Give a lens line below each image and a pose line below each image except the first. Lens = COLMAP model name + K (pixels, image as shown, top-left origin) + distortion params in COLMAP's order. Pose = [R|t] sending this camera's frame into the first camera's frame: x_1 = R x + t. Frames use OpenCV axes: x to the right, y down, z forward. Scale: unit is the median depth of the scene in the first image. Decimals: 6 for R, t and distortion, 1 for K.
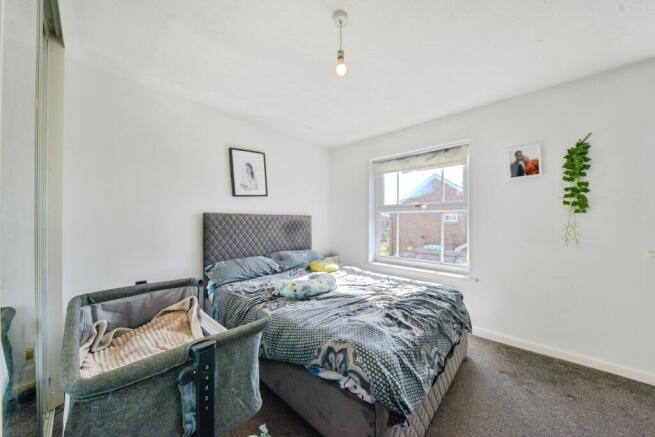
lens RADIAL K [[226.6, 0, 325.9], [0, 226.6, 220.4], [0, 0, 1]] dist [0.001582, -0.001056]
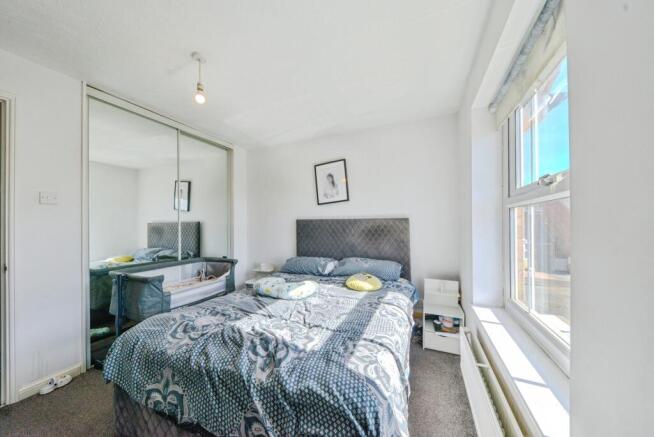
lens RADIAL K [[226.2, 0, 325.1], [0, 226.2, 222.4], [0, 0, 1]] dist [0.001582, -0.001056]
pose [[0.322270, -0.006107, -0.946628, 0.693006], [0.011205, 0.999934, -0.002637, -0.009471], [0.946581, -0.009757, 0.322318, 0.602148]]
